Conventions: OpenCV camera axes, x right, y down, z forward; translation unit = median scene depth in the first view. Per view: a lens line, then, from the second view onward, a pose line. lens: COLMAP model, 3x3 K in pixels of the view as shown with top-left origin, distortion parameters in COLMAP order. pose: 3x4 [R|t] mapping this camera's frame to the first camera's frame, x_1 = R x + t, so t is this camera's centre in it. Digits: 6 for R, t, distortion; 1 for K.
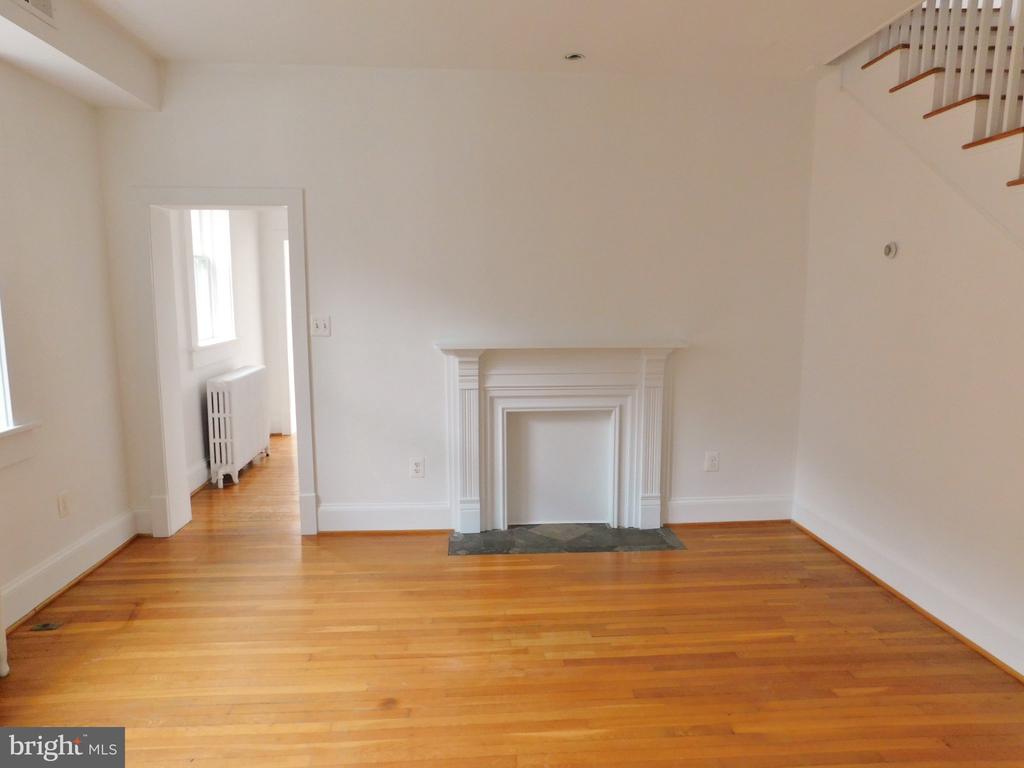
lens RADIAL K [[672.3, 0, 516.5], [0, 672.3, 379.0], [0, 0, 1]] dist [-0.076778, 0.058758]
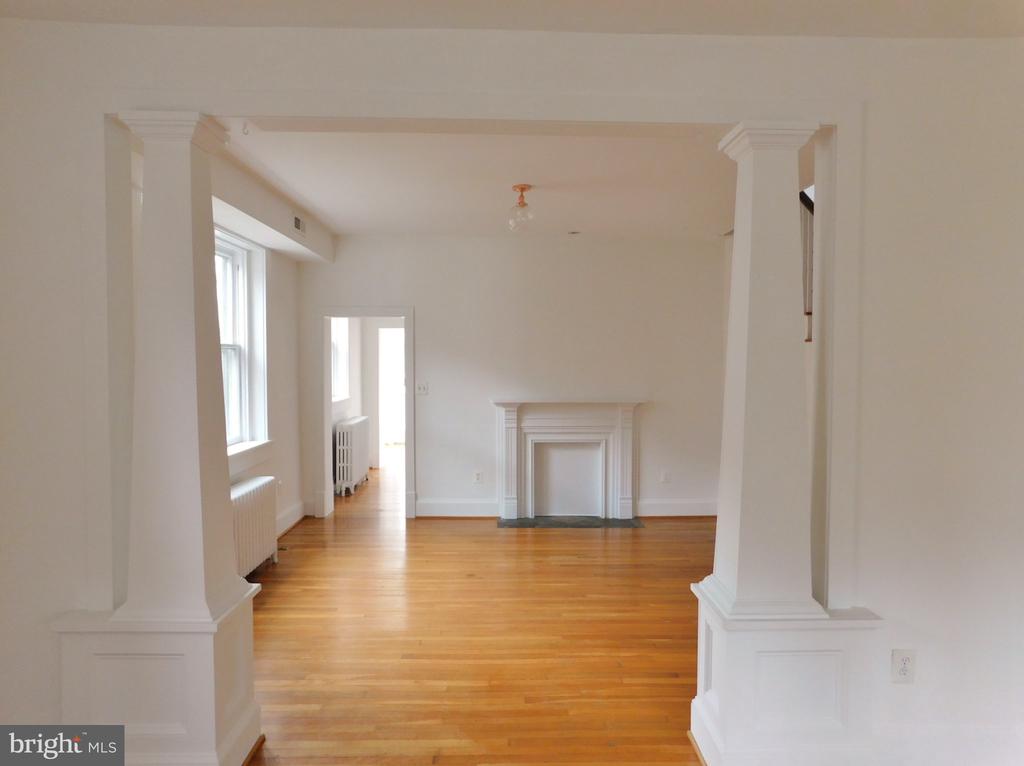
lens RADIAL K [[678.8, 0, 512.0], [0, 678.8, 383.0], [0, 0, 1]] dist [-0.046522, 0.002730]
pose [[0.998026, 0.003783, -0.062691, 0.033755], [-0.009562, 0.995701, -0.092133, 0.057706], [0.062073, 0.092550, 0.993771, -0.633941]]
